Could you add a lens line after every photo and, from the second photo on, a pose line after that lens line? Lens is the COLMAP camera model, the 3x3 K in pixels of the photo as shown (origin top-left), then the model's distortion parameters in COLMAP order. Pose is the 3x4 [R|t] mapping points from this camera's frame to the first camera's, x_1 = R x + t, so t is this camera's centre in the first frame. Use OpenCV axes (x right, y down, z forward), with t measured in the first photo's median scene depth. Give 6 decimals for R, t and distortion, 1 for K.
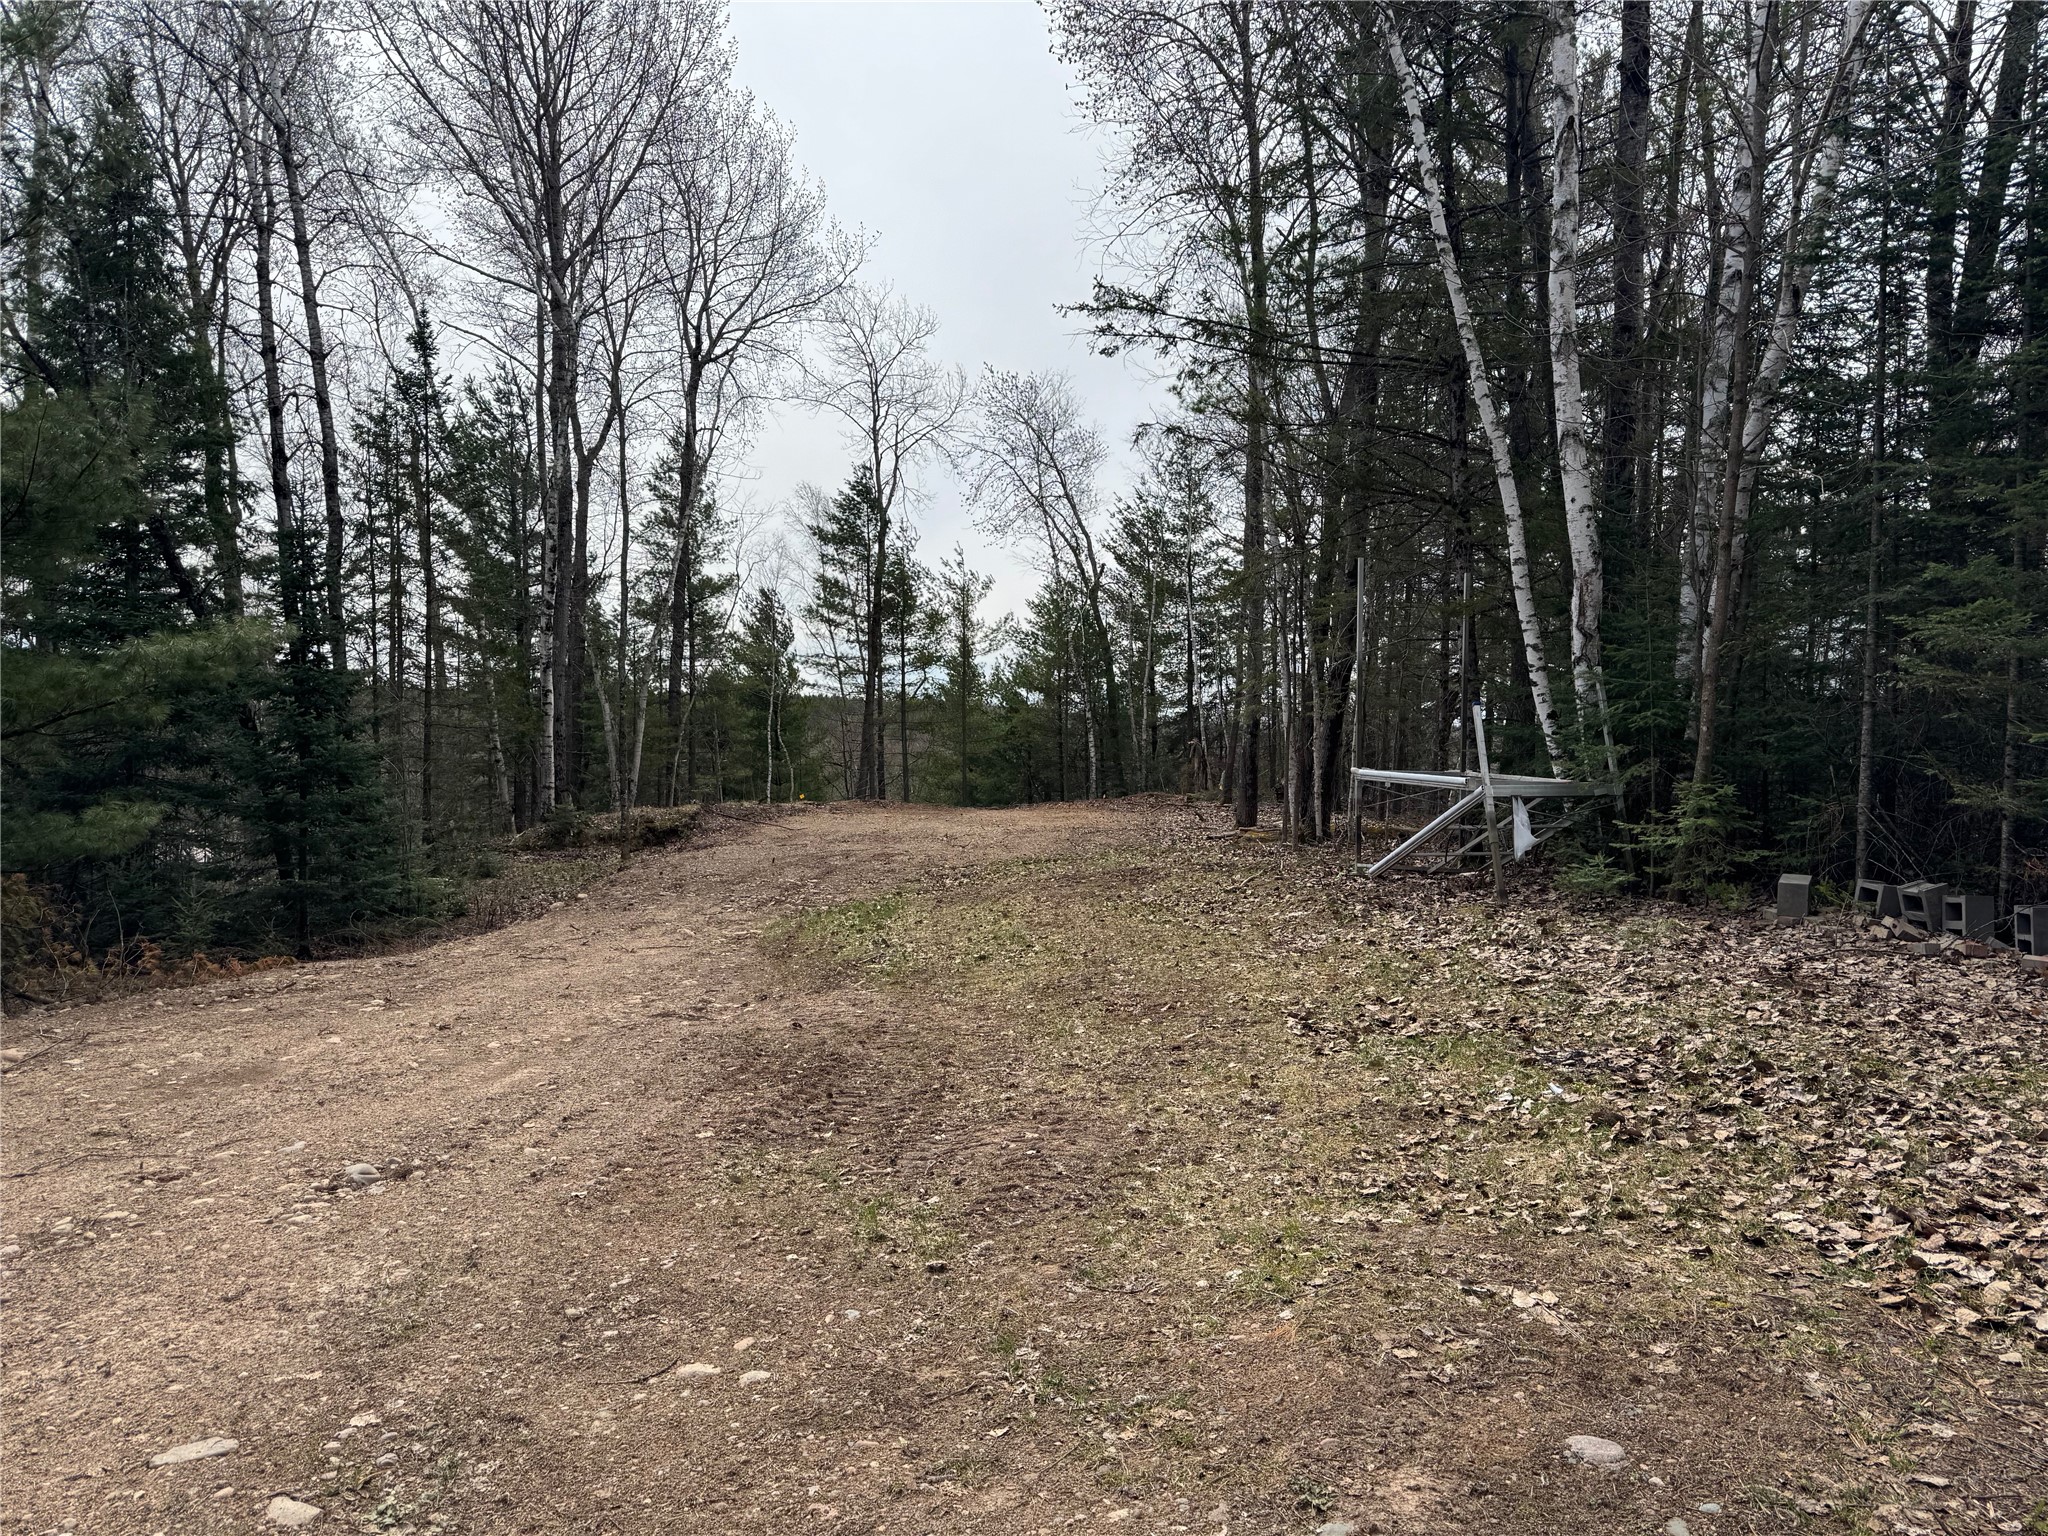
lens RADIAL K [[1432.5, 0, 1021.7], [0, 1432.5, 783.1], [0, 0, 1]] dist [0.086705, -0.131826]
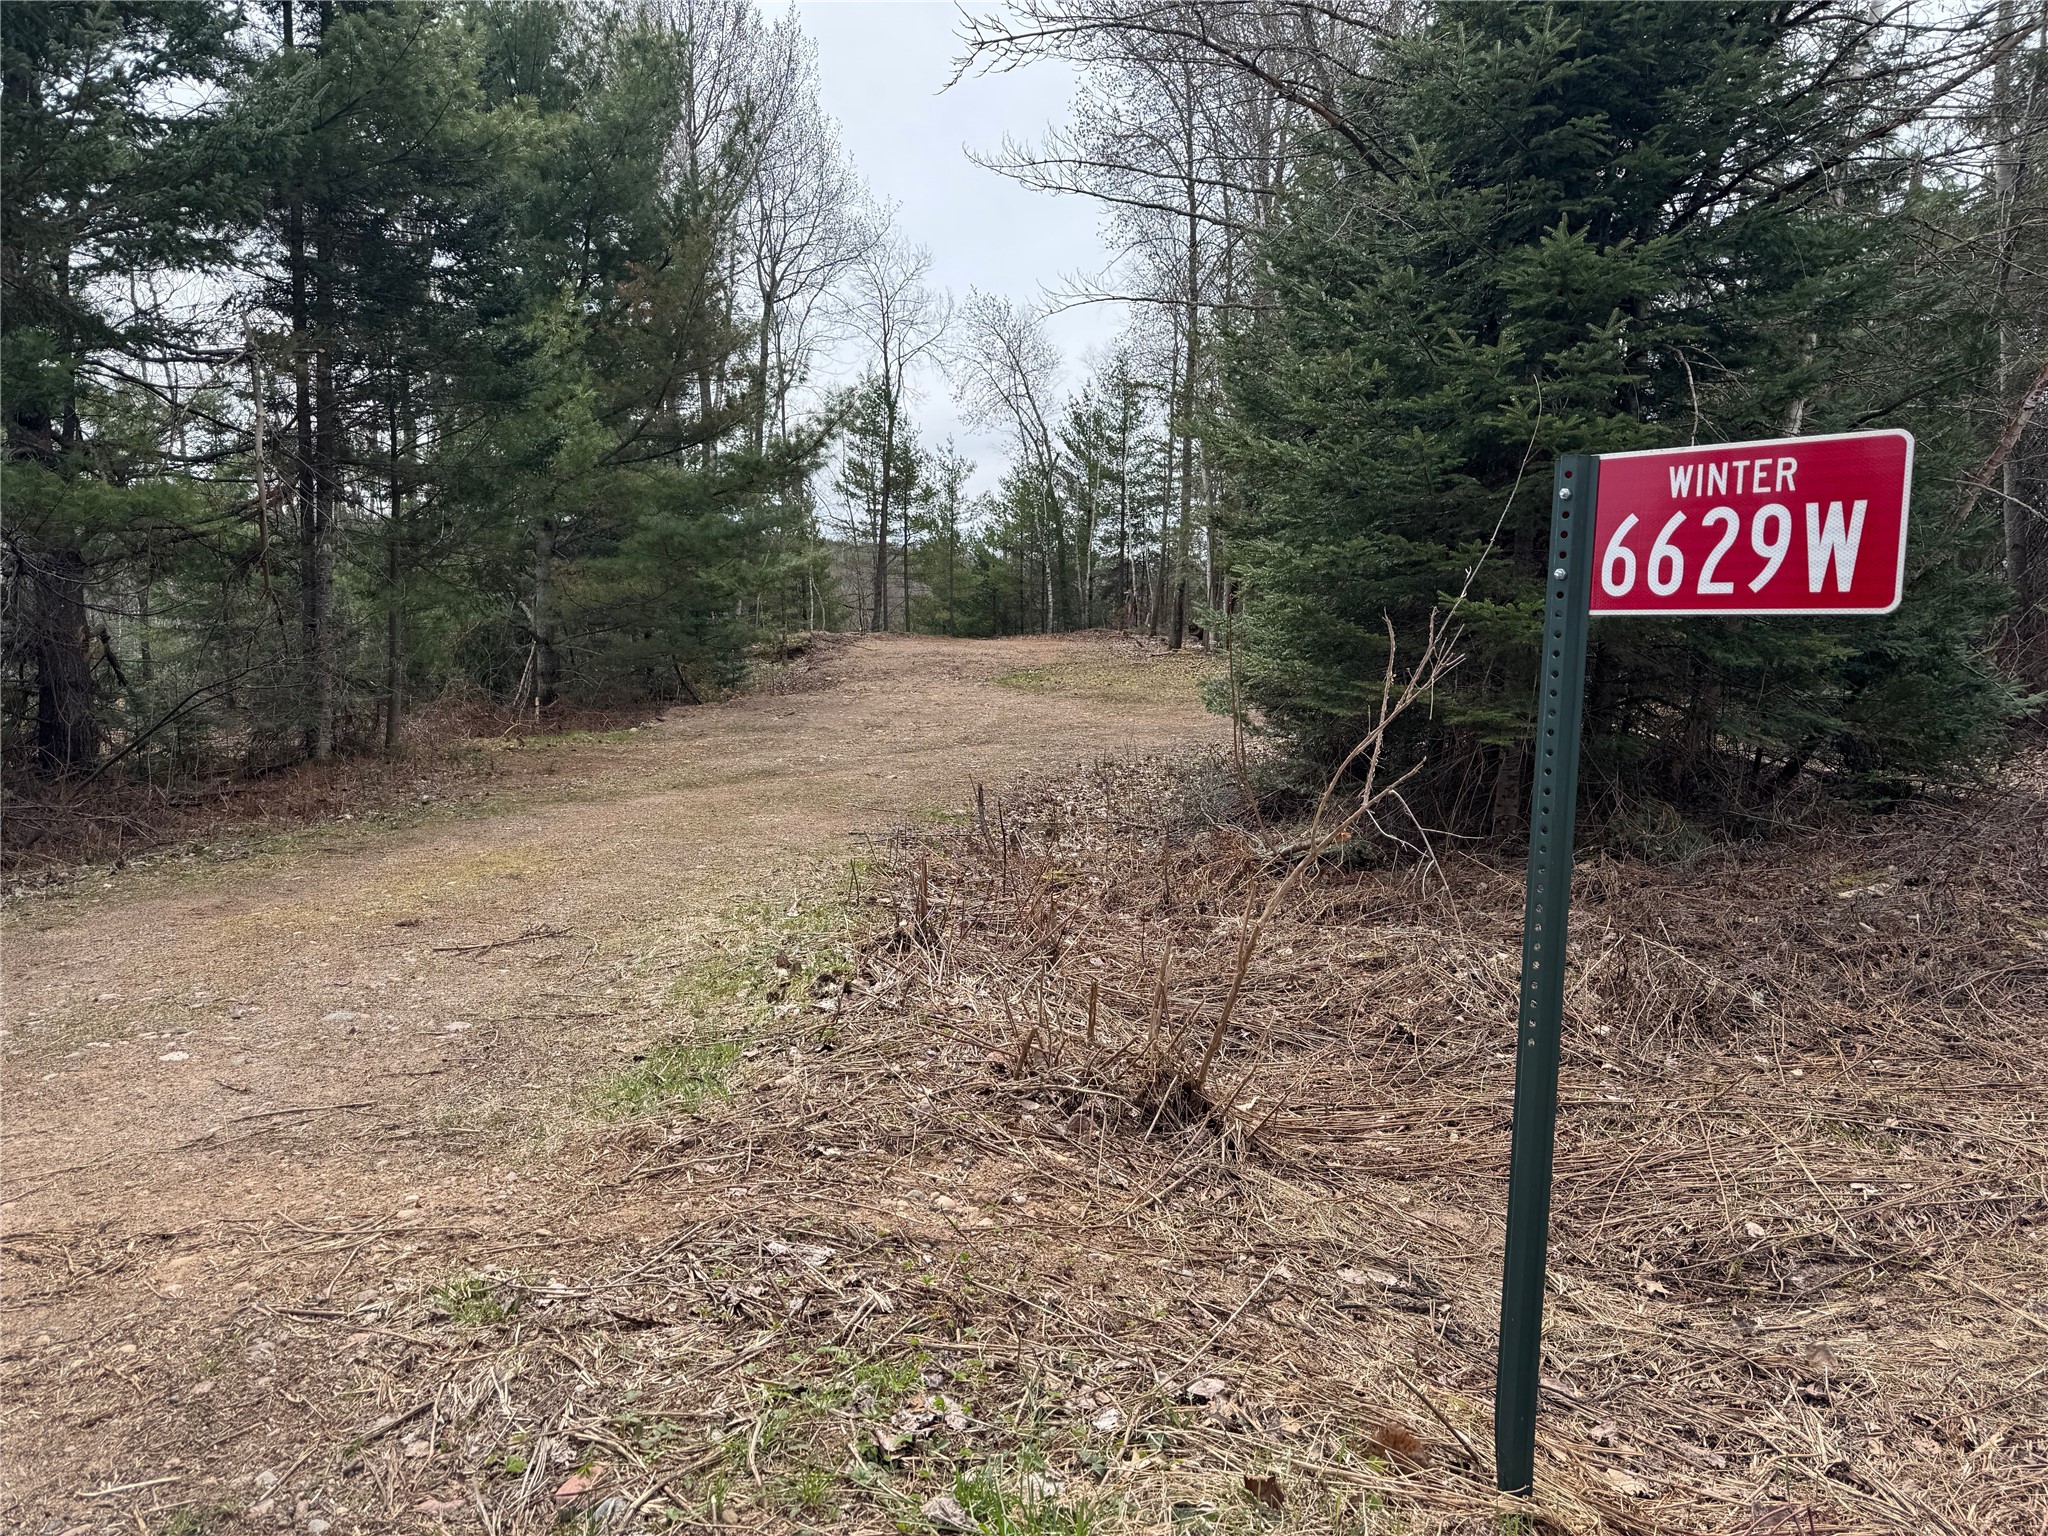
lens RADIAL K [[1432.5, 0, 1021.7], [0, 1432.5, 783.1], [0, 0, 1]] dist [0.086705, -0.131826]
pose [[0.996654, 0.001945, 0.081719, -0.085608], [-0.010972, 0.993853, 0.110160, 0.003176], [-0.081002, -0.110688, 0.990549, -0.341295]]
